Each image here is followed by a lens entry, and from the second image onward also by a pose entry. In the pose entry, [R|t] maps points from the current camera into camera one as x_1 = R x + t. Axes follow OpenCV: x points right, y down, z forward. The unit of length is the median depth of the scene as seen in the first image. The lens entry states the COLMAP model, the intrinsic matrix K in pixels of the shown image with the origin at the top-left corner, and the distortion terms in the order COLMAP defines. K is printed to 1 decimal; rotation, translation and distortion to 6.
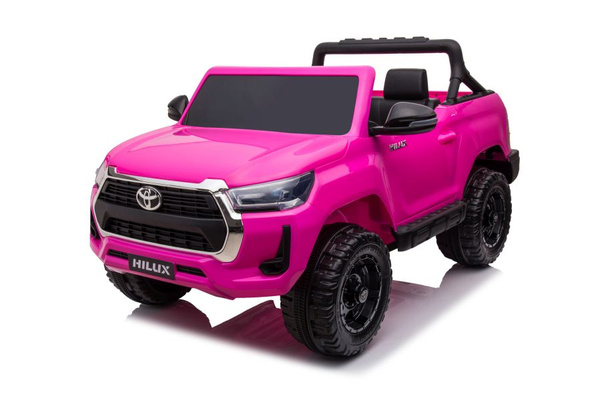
lens RADIAL K [[711.2, 0, 281.4], [0, 711.2, 199.2], [0, 0, 1]] dist [0.103936, 0.002204]
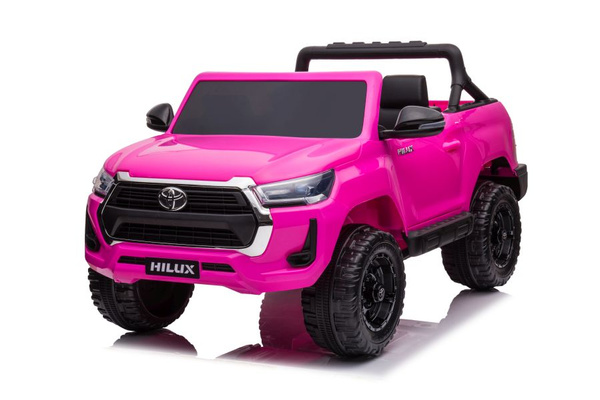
lens RADIAL K [[1233.7, 0, 300.7], [0, 1233.7, 182.7], [0, 0, 1]] dist [0.388715, -0.102946]
pose [[0.991530, -0.010186, 0.129474, -0.216198], [0.022900, 0.995012, -0.097093, 0.140738], [-0.127839, 0.099236, 0.986818, -0.713214]]
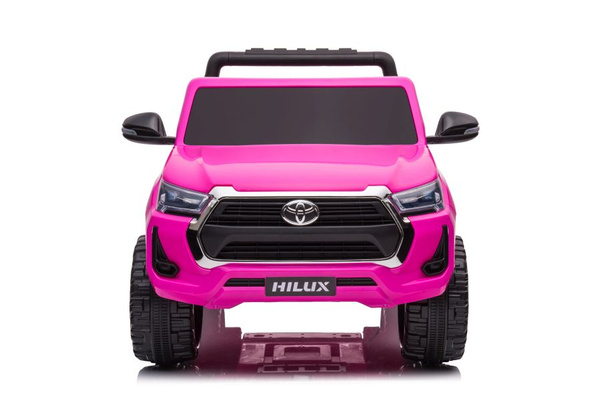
lens RADIAL K [[1233.7, 0, 300.7], [0, 1233.7, 182.7], [0, 0, 1]] dist [0.388715, -0.102946]
pose [[0.790341, -0.045133, 0.611003, -1.105125], [0.110627, 0.991403, -0.069866, 0.068742], [-0.602597, 0.122811, 0.788540, -0.279000]]
